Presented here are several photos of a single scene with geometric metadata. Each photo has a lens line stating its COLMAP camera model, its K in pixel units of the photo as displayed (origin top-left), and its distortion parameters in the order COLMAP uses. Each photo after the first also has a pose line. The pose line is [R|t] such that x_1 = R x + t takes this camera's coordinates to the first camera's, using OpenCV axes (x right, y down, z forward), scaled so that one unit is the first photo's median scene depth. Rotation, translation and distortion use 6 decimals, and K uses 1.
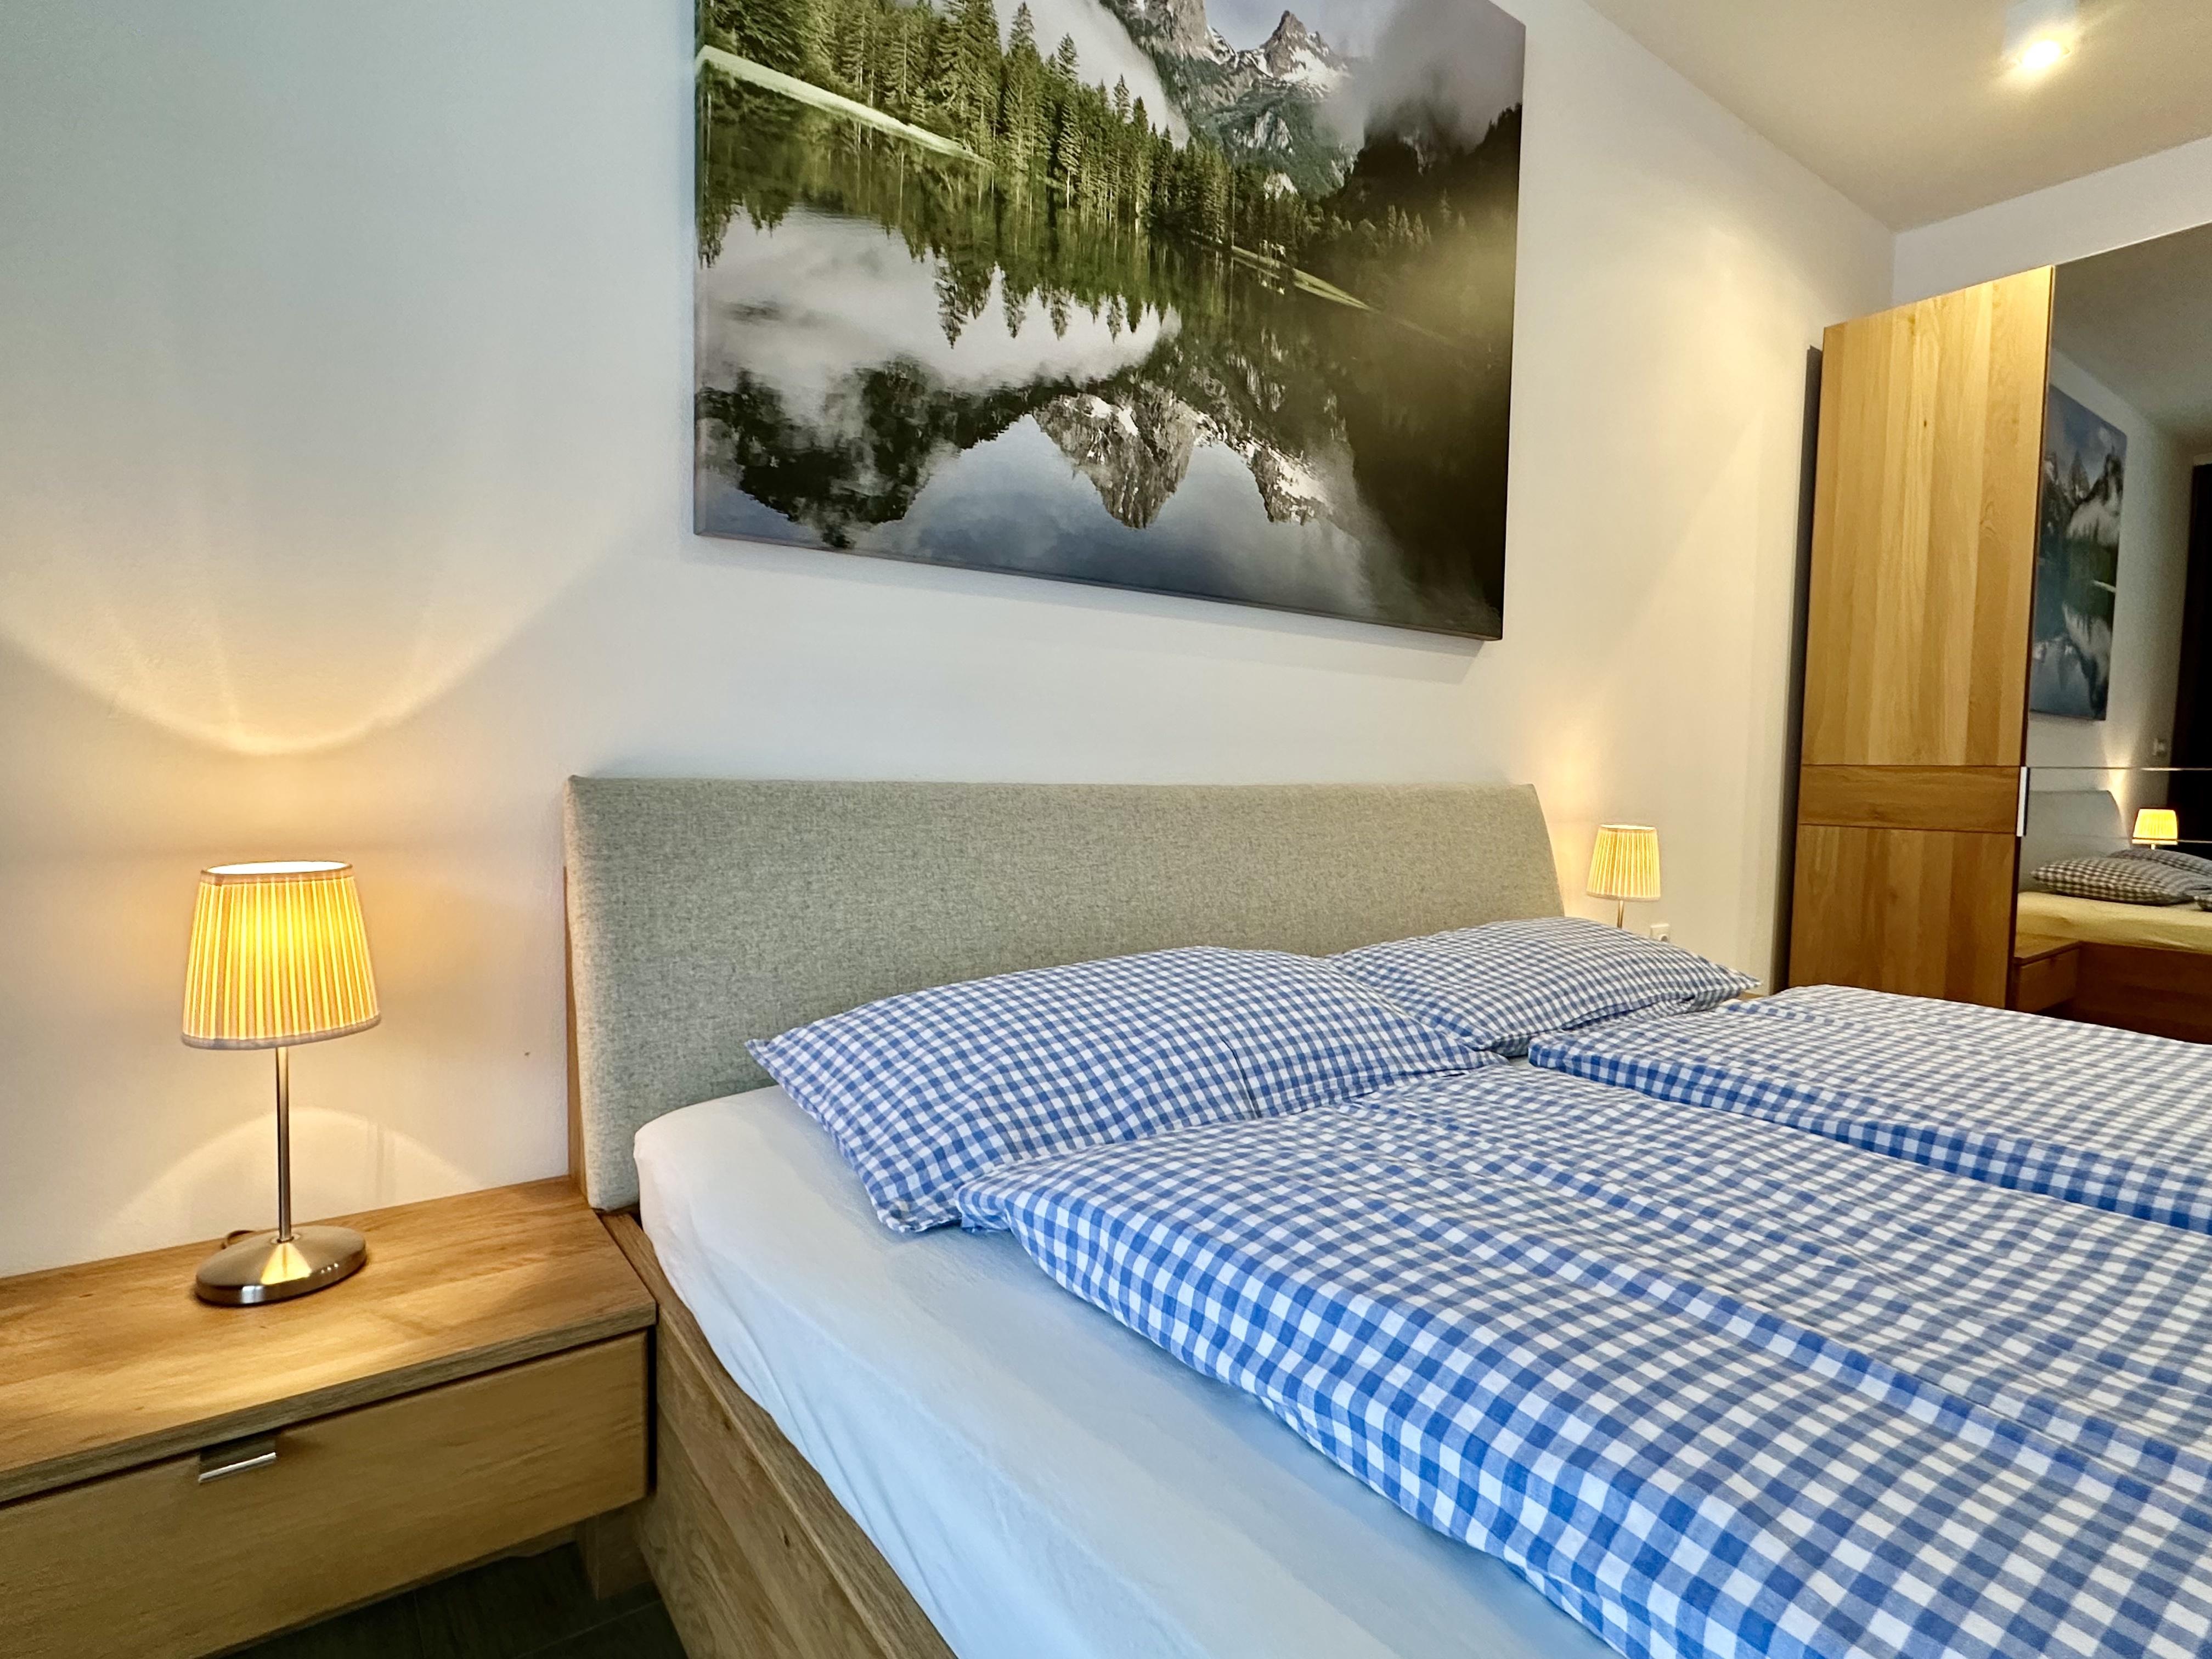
lens RADIAL K [[1120.1, 0, 1103.2], [0, 1120.1, 833.5], [0, 0, 1]] dist [0.002739, 0.002581]
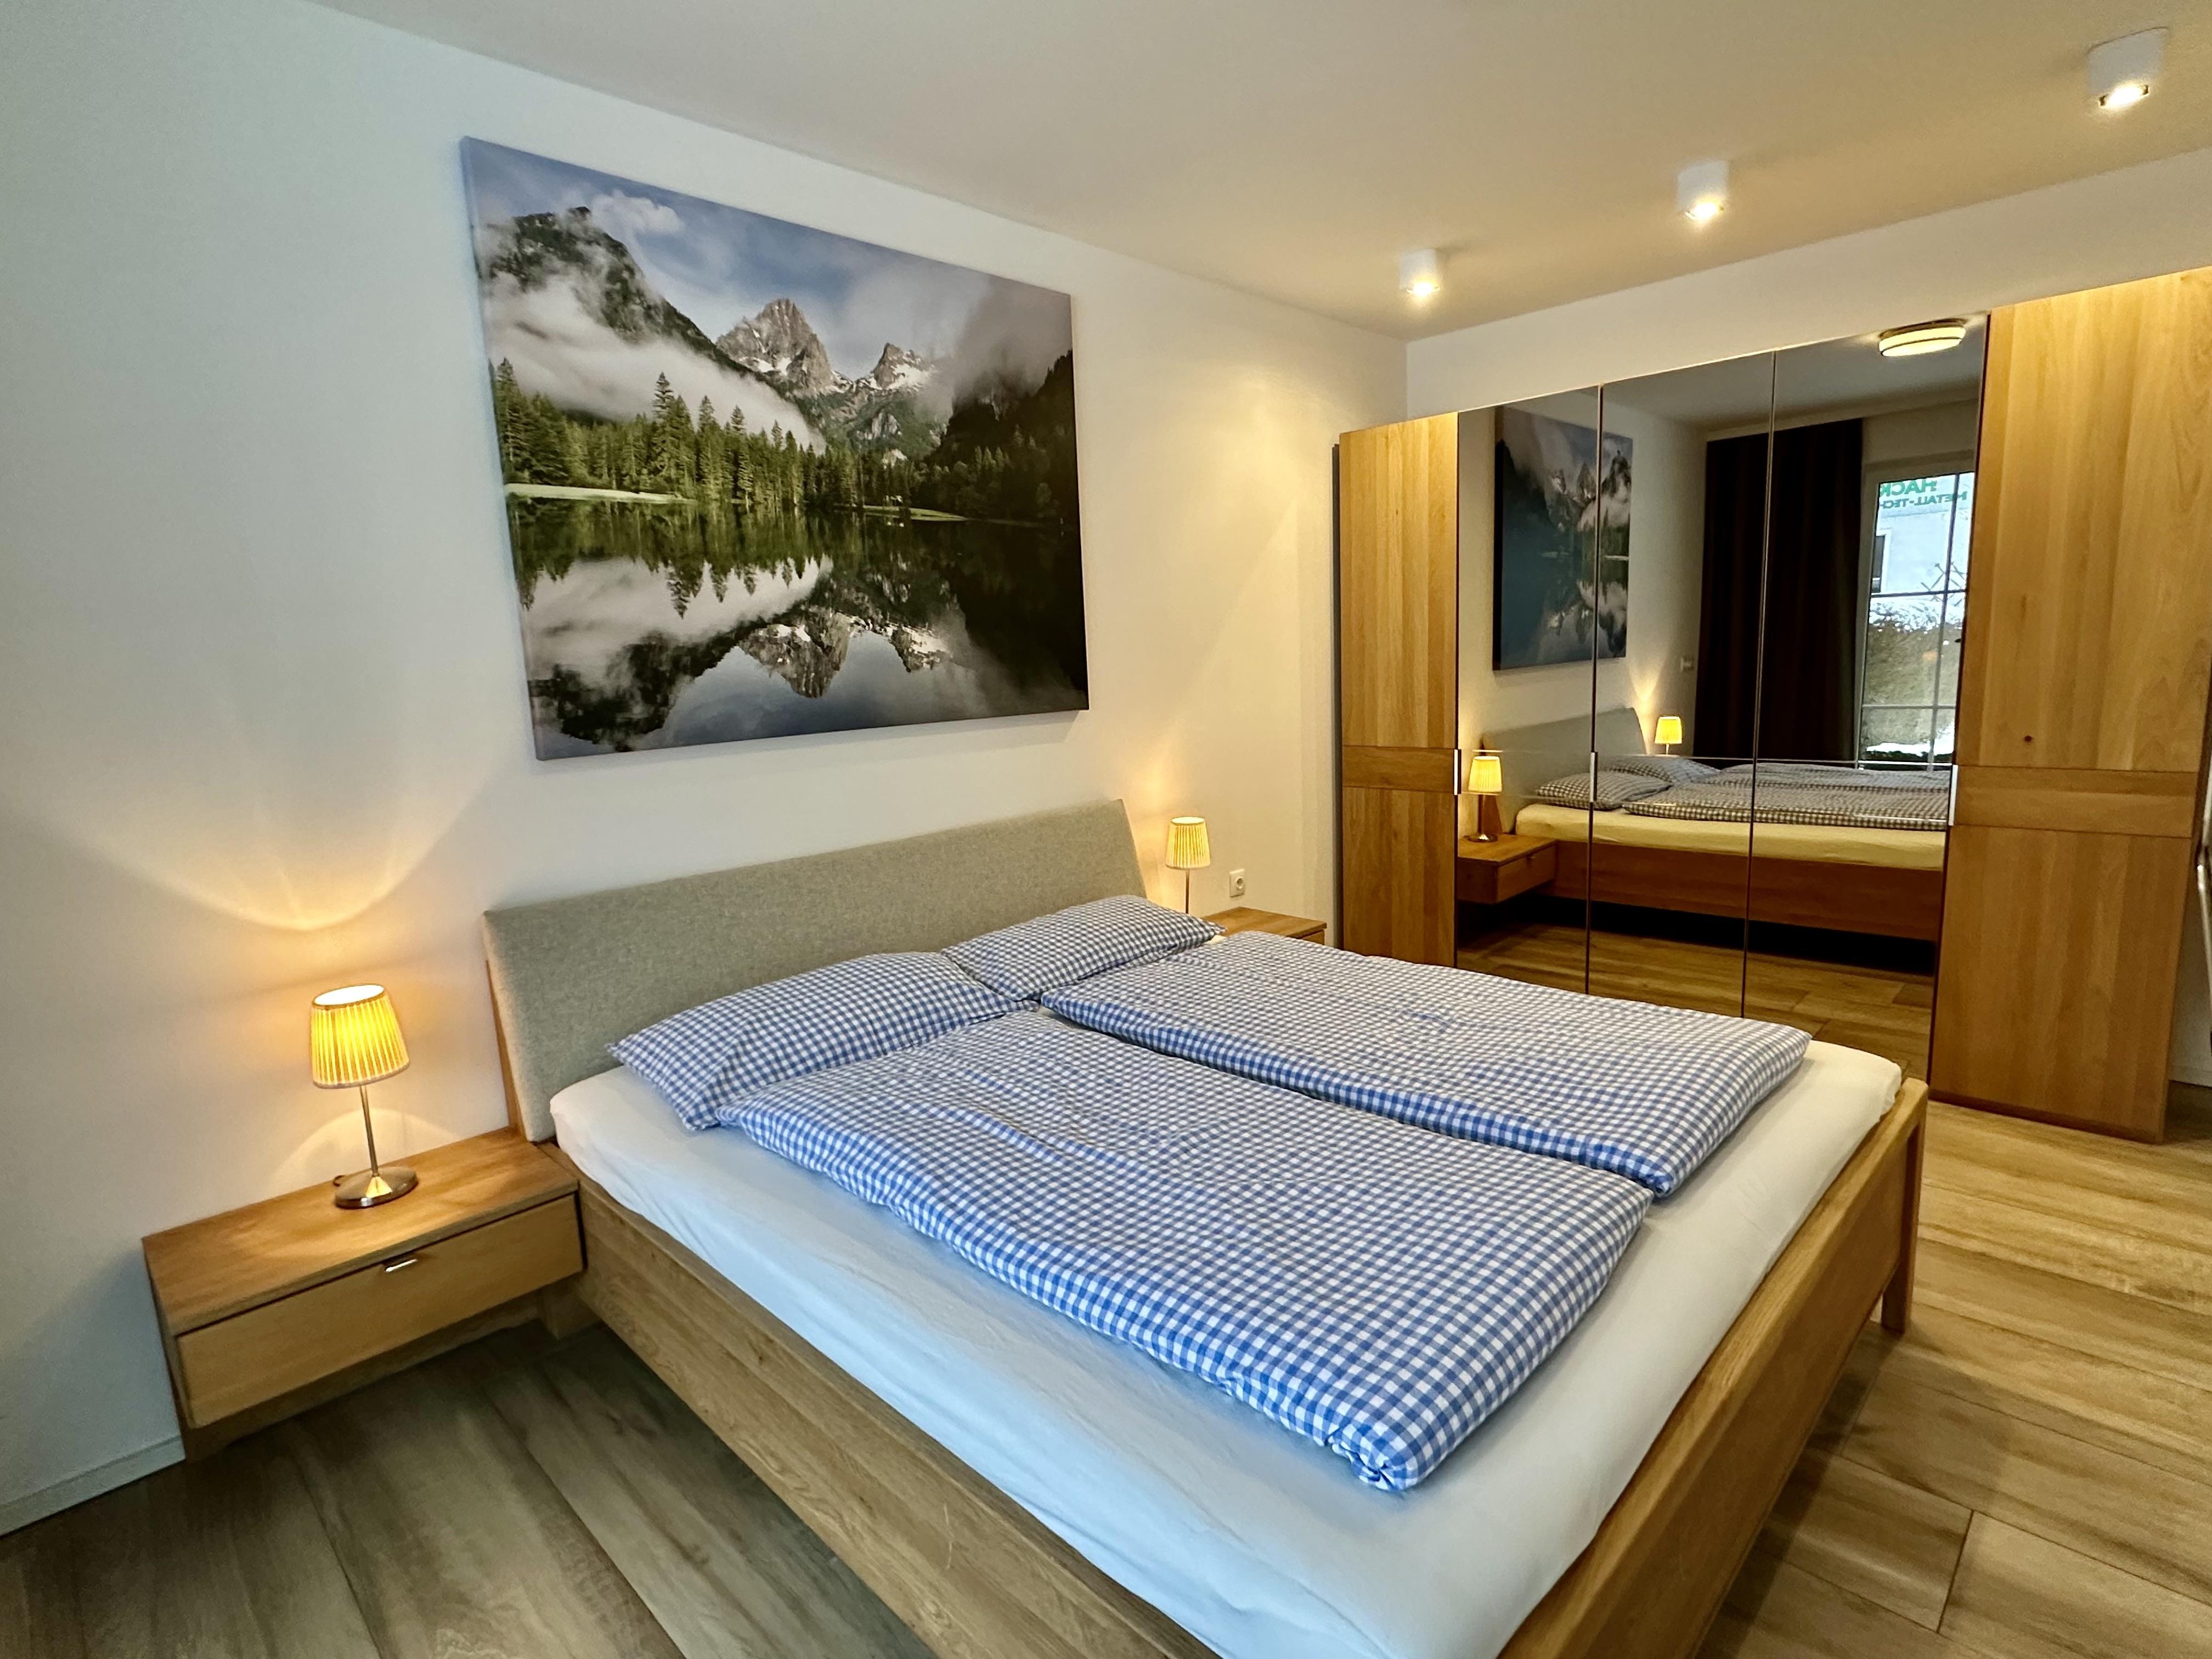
lens RADIAL K [[1120.1, 0, 1106.2], [0, 1120.1, 832.3], [0, 0, 1]] dist [0.002739, 0.002581]
pose [[0.985802, -0.085369, 0.144588, 0.216498], [0.070152, 0.991752, 0.107266, -0.251226], [-0.152553, -0.095600, 0.983661, -0.758132]]
